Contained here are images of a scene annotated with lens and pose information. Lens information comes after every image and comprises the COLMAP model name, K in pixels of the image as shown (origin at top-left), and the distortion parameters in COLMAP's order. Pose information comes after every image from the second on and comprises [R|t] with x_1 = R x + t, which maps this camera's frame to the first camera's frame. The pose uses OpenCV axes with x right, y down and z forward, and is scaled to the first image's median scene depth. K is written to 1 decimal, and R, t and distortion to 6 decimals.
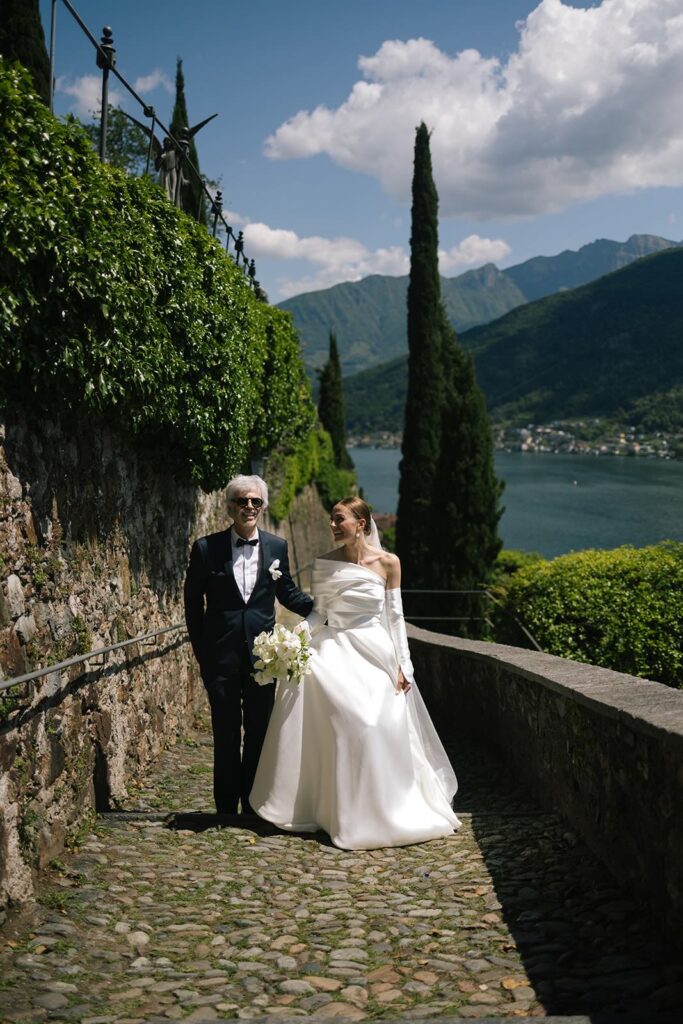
lens RADIAL K [[984.3, 0, 341.5], [0, 984.3, 512.0], [0, 0, 1]] dist [0.004638, -0.002194]
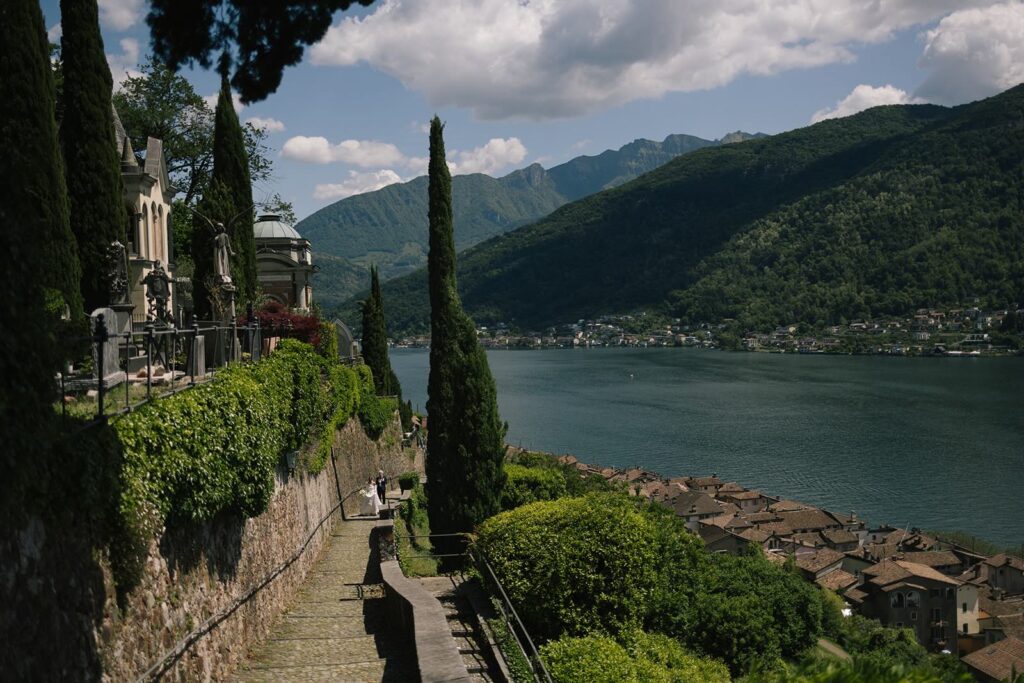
lens RADIAL K [[984.3, 0, 512.0], [0, 984.3, 341.5], [0, 0, 1]] dist [0.004638, -0.002194]
pose [[0.992629, -0.035049, 0.116017, 0.183455], [0.042885, 0.996915, -0.065743, -0.285284], [-0.113355, 0.070234, 0.991069, -1.133649]]
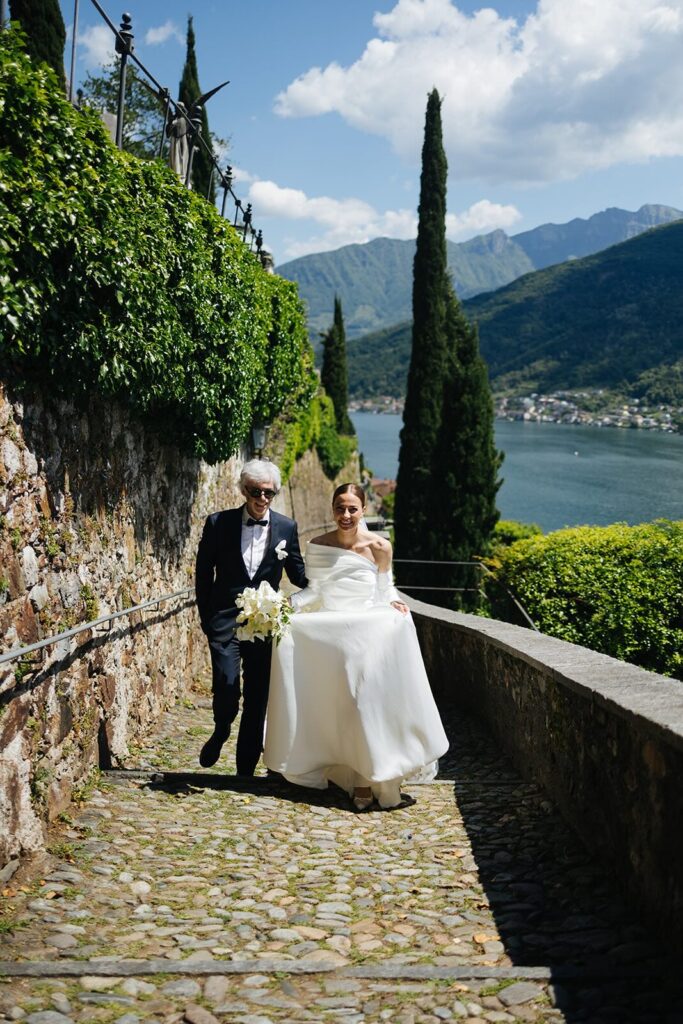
lens RADIAL K [[984.3, 0, 341.5], [0, 984.3, 512.0], [0, 0, 1]] dist [0.004638, -0.002194]
pose [[0.999578, 0.029030, 0.000883, 0.001110], [-0.029043, 0.998909, 0.036572, -0.017214], [0.000180, -0.036582, 0.999331, -0.045141]]
